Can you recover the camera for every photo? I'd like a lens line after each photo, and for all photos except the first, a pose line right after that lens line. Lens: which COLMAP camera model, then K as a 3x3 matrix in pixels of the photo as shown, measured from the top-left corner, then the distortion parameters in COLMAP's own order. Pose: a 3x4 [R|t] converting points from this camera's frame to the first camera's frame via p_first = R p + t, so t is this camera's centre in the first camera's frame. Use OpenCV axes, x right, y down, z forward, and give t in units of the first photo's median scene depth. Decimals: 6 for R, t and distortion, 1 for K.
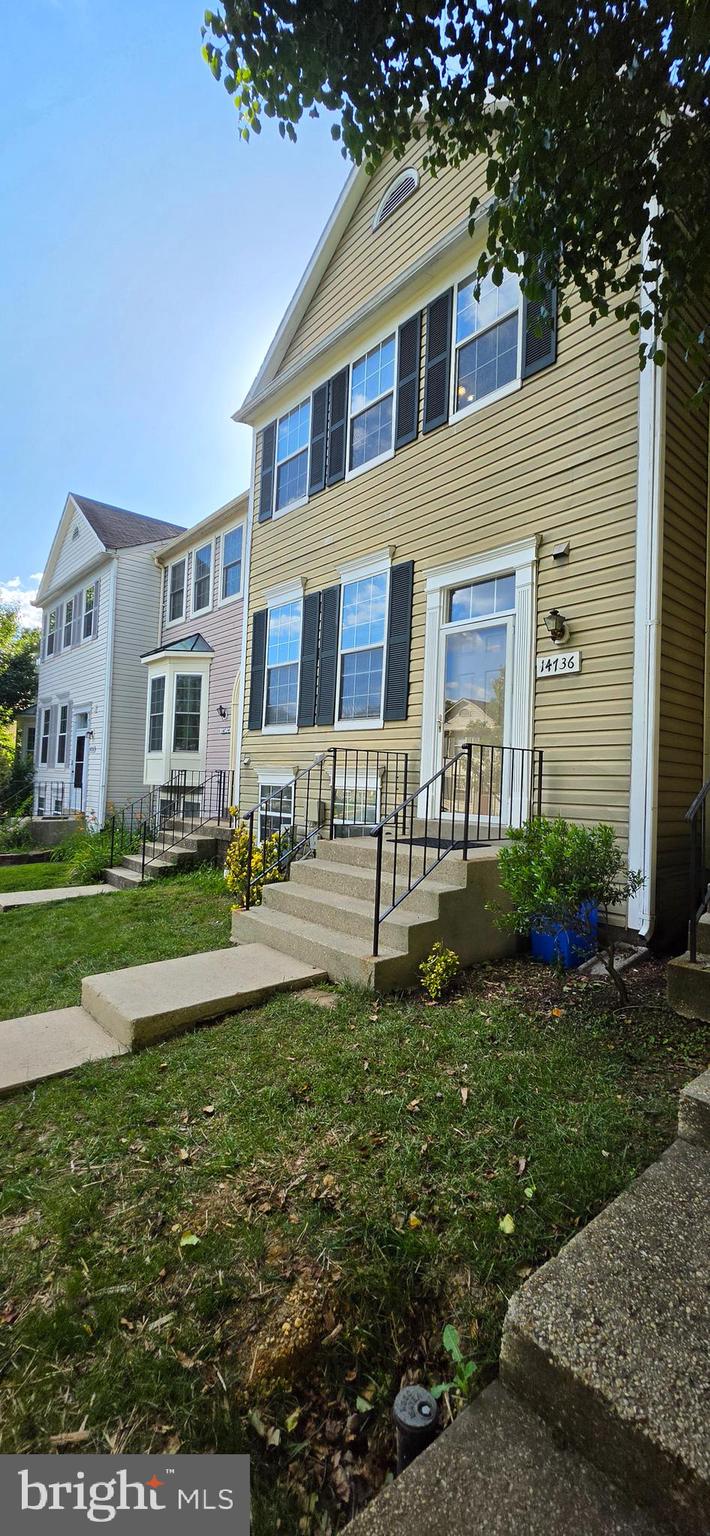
lens RADIAL K [[613.7, 0, 356.2], [0, 613.7, 763.3], [0, 0, 1]] dist [-0.003723, 0.000262]
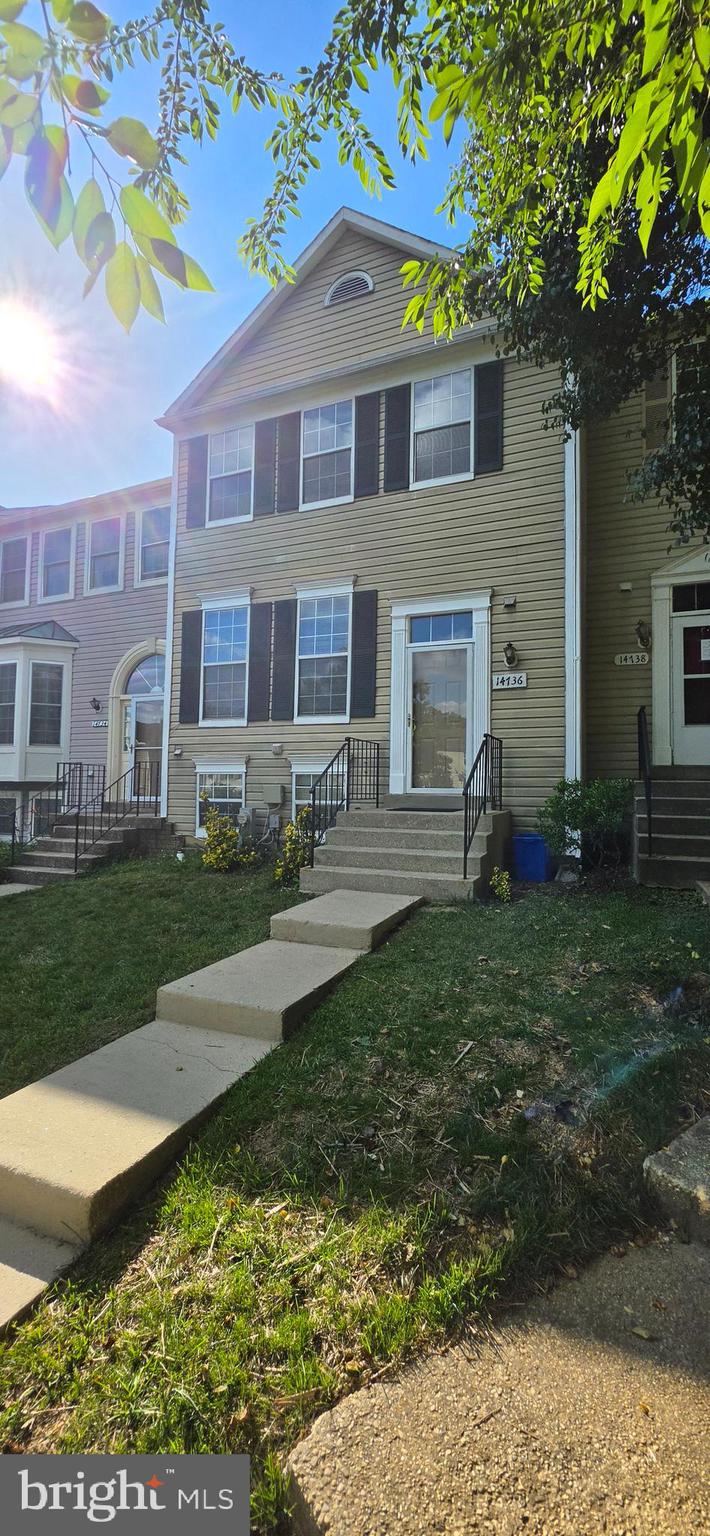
lens RADIAL K [[613.7, 0, 359.7], [0, 613.7, 767.7], [0, 0, 1]] dist [-0.003723, 0.000262]
pose [[0.893797, -0.008142, 0.448398, -0.502145], [0.007059, 0.999967, 0.004087, 0.027619], [-0.448417, -0.000487, 0.893824, -0.106553]]
